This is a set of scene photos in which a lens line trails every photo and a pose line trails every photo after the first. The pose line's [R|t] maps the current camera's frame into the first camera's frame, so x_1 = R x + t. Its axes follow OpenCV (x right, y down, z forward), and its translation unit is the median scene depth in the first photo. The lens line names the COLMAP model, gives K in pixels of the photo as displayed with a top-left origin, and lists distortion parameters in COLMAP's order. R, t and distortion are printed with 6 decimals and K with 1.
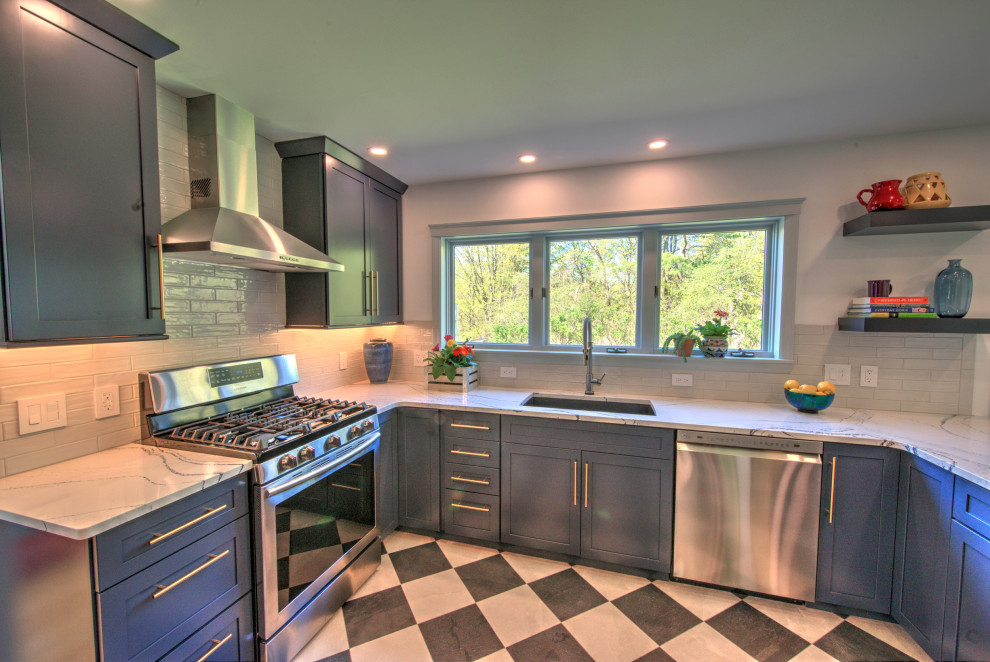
lens RADIAL K [[394.5, 0, 497.8], [0, 394.5, 334.0], [0, 0, 1]] dist [0.000205, -0.000872]
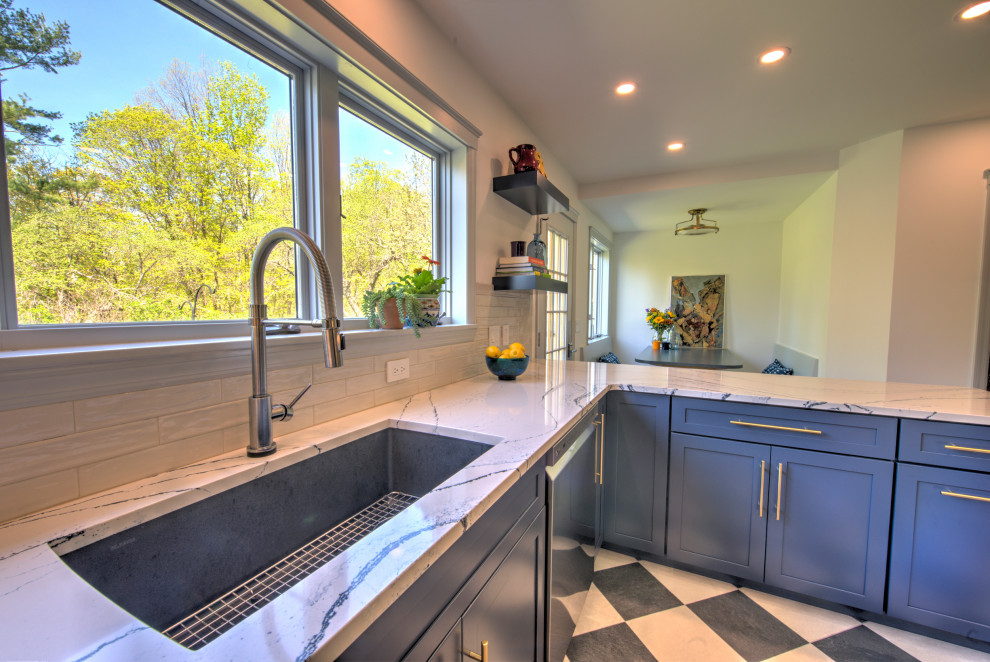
lens RADIAL K [[394.1, 0, 491.9], [0, 394.1, 333.7], [0, 0, 1]] dist [-0.000971, -0.000523]
pose [[0.175165, -0.065925, 0.982330, -0.083737], [0.047245, 0.997169, 0.058496, 0.039393], [-0.983405, 0.036163, 0.177783, 0.834194]]
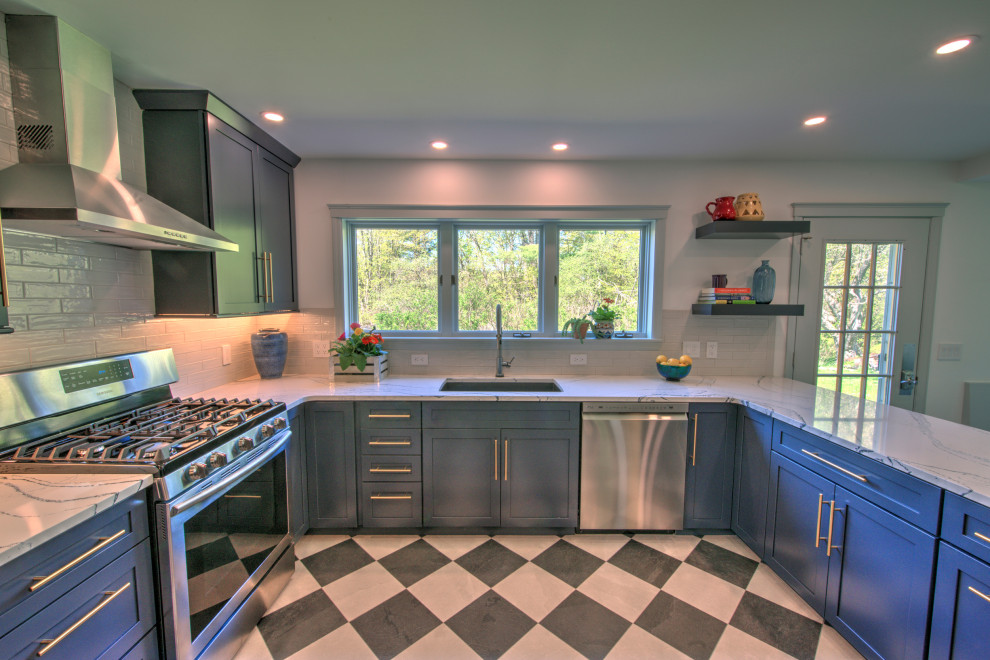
lens RADIAL K [[394.5, 0, 497.8], [0, 394.5, 333.0], [0, 0, 1]] dist [0.000205, -0.000872]
pose [[0.953968, -0.023438, 0.298990, -0.100319], [0.014706, 0.999398, 0.031422, 0.001862], [-0.299547, -0.025579, 0.953739, -0.010271]]
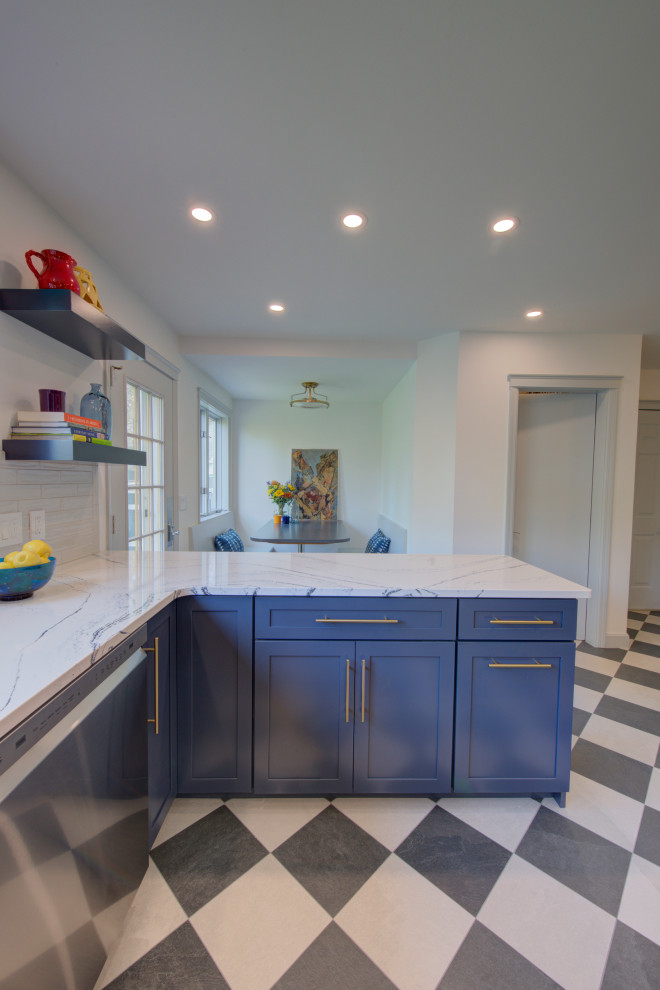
lens RADIAL K [[404.7, 0, 333.1], [0, 404.7, 500.6], [0, 0, 1]] dist [-0.000024, -0.000596]
pose [[-0.309014, -0.058229, 0.949273, 0.081397], [0.035094, 0.996746, 0.072566, 0.027254], [-0.950410, 0.055738, -0.305965, 0.699090]]
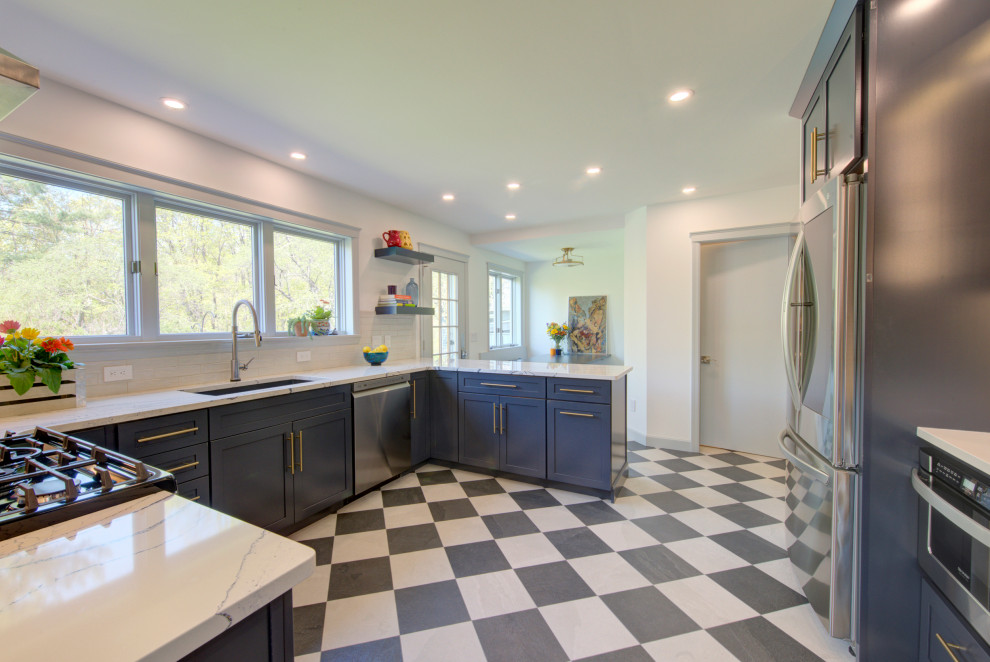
lens RADIAL K [[404.7, 0, 466.5], [0, 404.7, 334.0], [0, 0, 1]] dist [-0.000024, -0.000596]
pose [[0.226237, -0.030932, 0.973581, -0.676818], [0.061492, 0.997956, 0.017417, 0.063978], [-0.972130, 0.055927, 0.227676, 0.259888]]
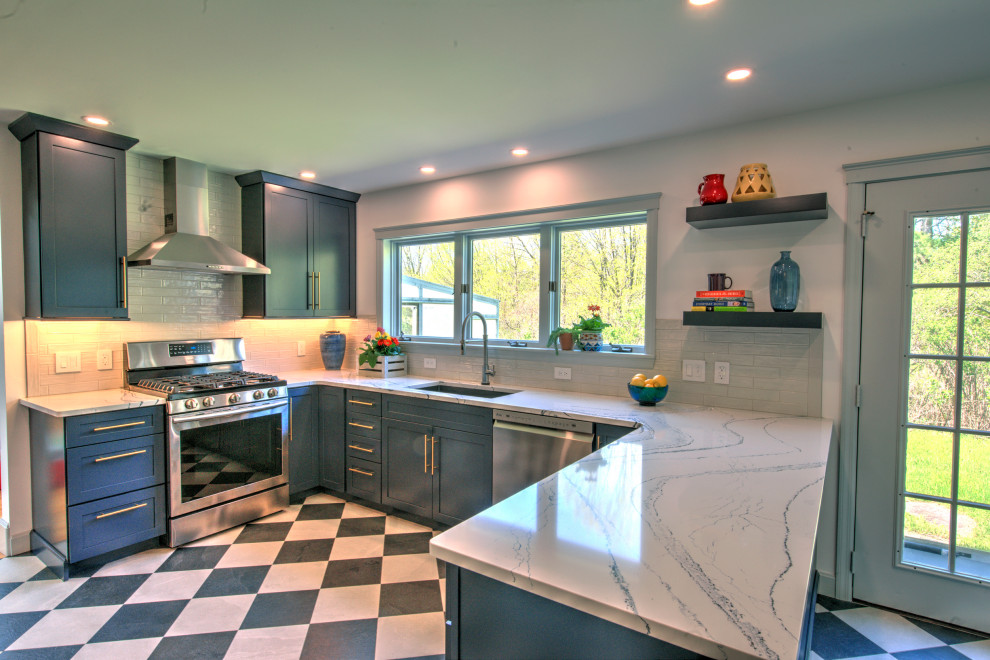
lens RADIAL K [[513.5, 0, 504.5], [0, 513.5, 330.0], [0, 0, 1]] dist [0.000146, -0.000496]
pose [[0.956006, 0.014879, -0.292971, 0.780461], [-0.021169, 0.999608, -0.018312, 0.035574], [0.292584, 0.023708, 0.955946, -0.348576]]
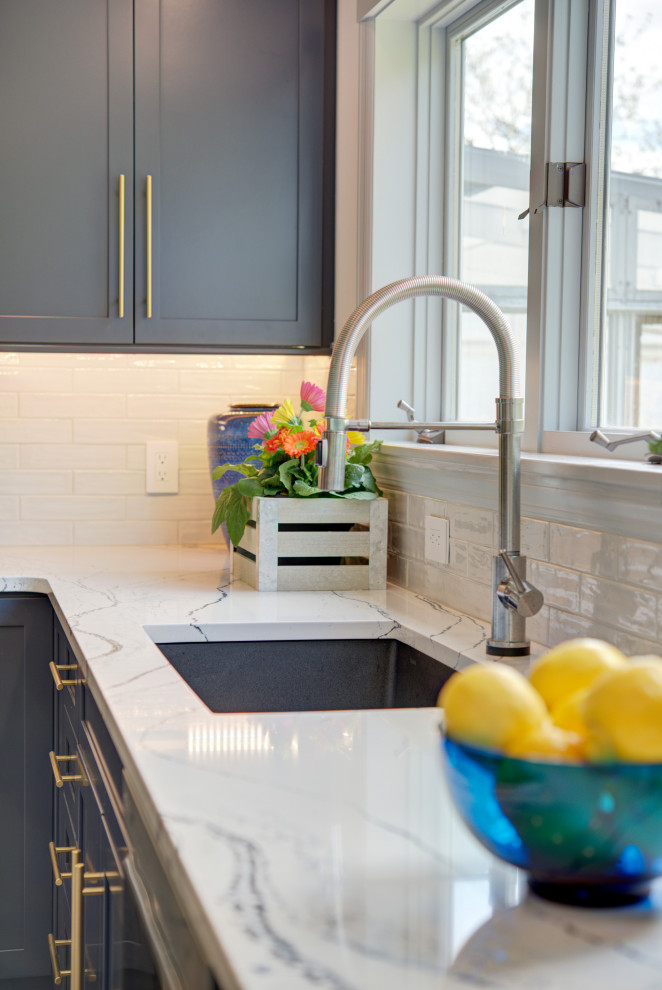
lens RADIAL K [[1696.4, 0, 331.0], [0, 1696.4, 495.0], [0, 0, 1]] dist [0.022196, -0.006414]
pose [[0.488066, 0.048840, -0.871439, 1.093365], [-0.055432, 0.998152, 0.024896, 0.060781], [0.871045, 0.036155, 0.489872, 0.552943]]
